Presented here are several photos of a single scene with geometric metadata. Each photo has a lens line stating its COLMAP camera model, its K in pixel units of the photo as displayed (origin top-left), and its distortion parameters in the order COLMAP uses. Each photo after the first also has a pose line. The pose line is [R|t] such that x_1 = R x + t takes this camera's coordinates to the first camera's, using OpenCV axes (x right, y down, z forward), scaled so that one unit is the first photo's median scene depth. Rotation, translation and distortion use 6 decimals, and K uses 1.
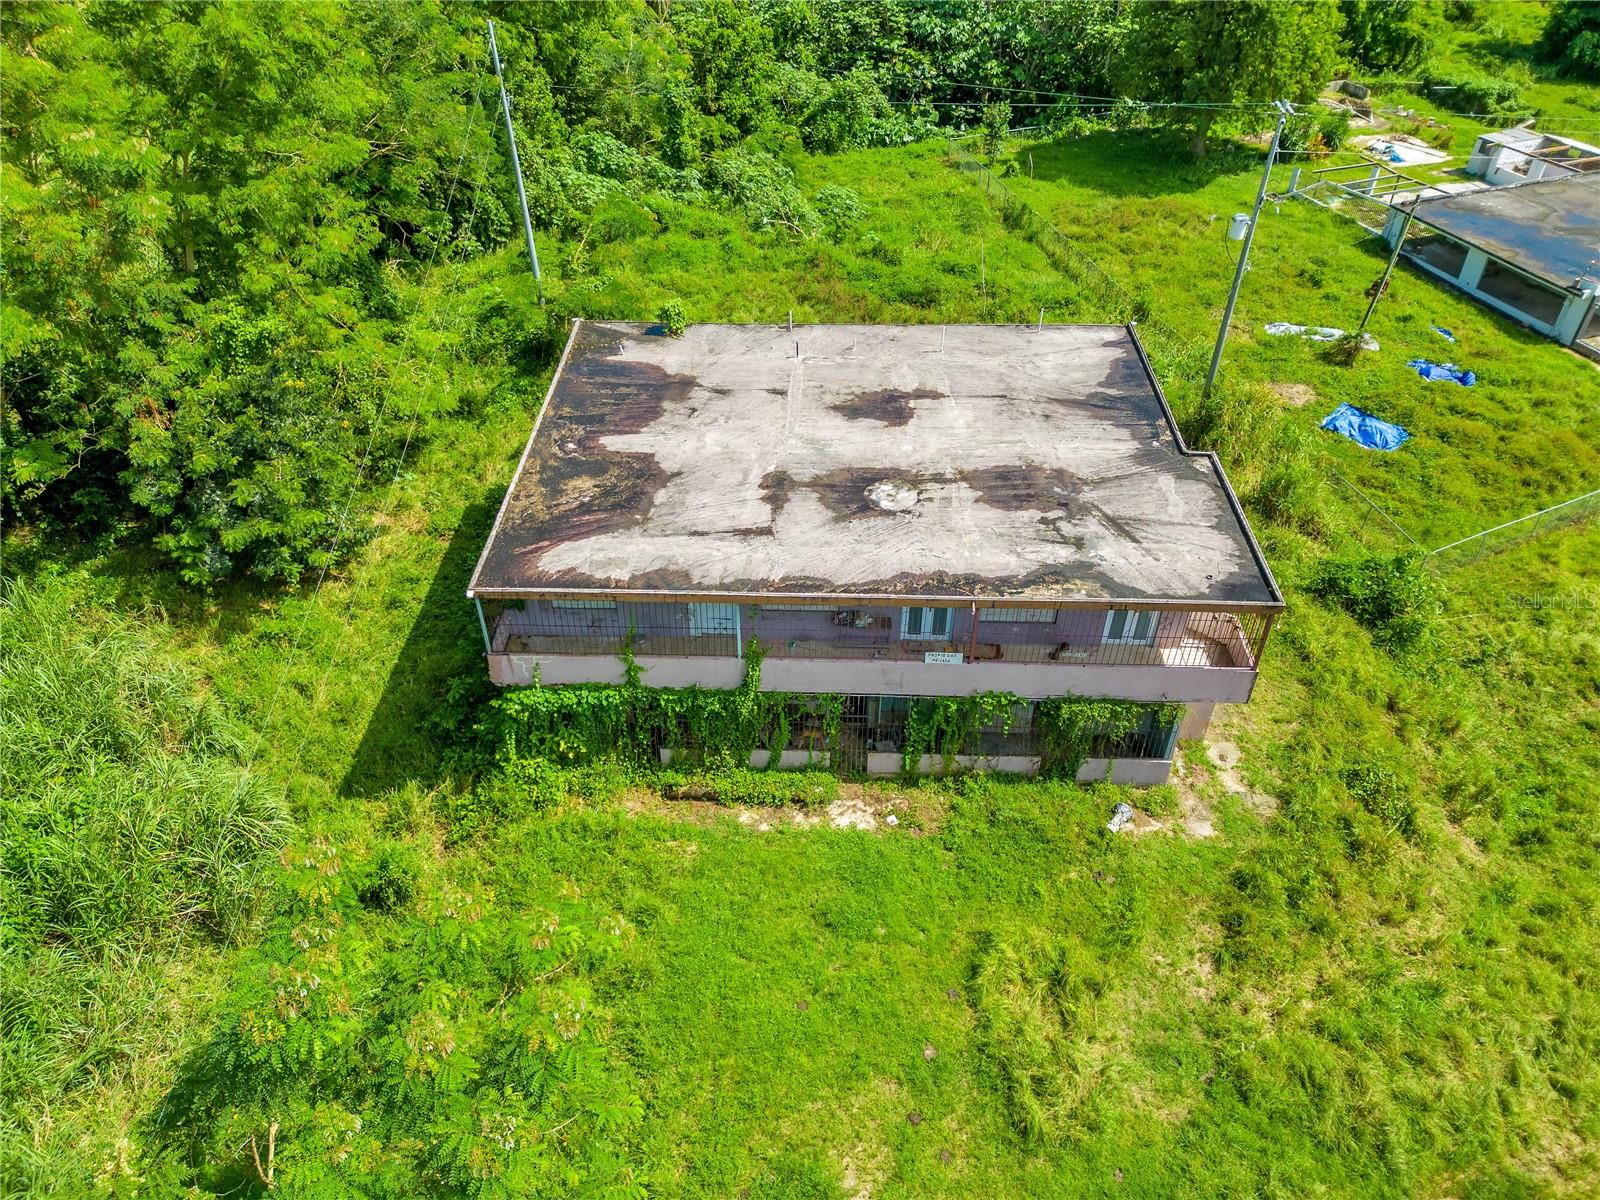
lens RADIAL K [[1125.7, 0, 800.0], [0, 1125.7, 600.0], [0, 0, 1]] dist [0.066579, -0.062543]
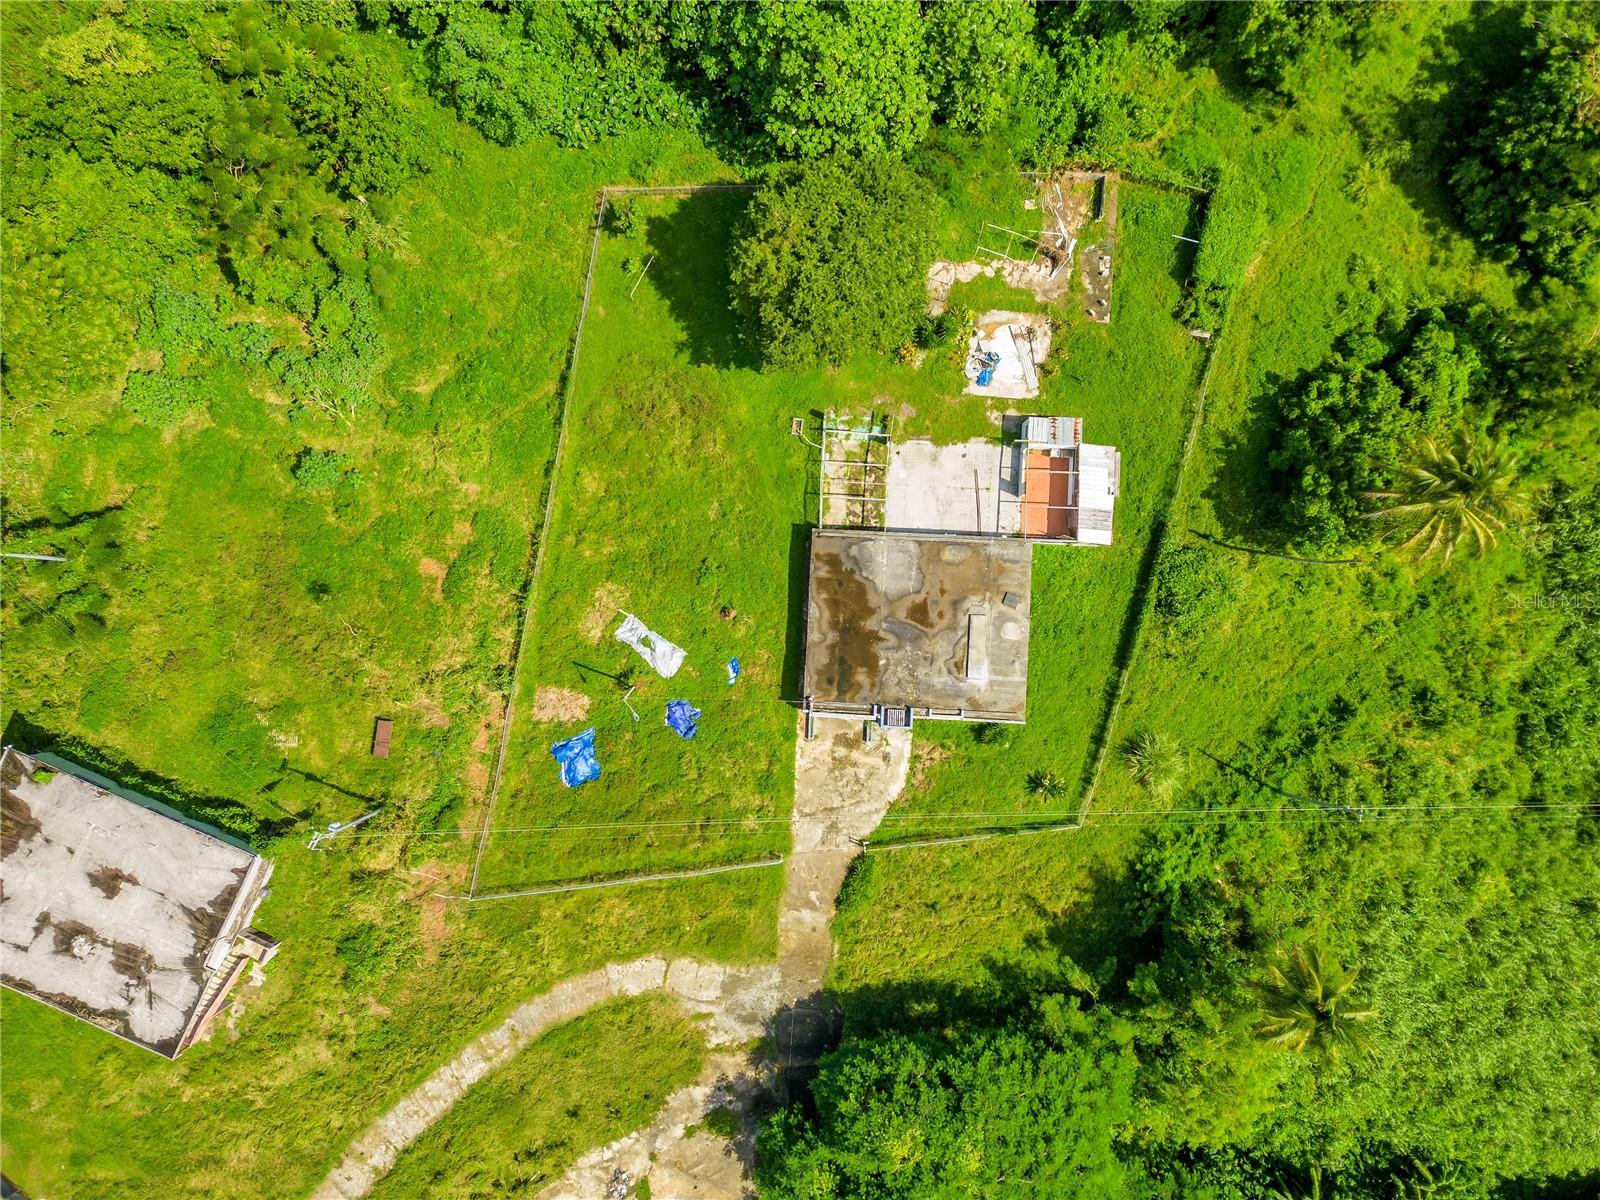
lens RADIAL K [[1125.7, 0, 800.0], [0, 1125.7, 600.0], [0, 0, 1]] dist [0.066579, -0.062543]
pose [[0.921668, 0.387946, 0.005031, 1.124548], [-0.255020, 0.595992, 0.761419, -2.621685], [0.292391, -0.703059, 0.648241, 0.314499]]
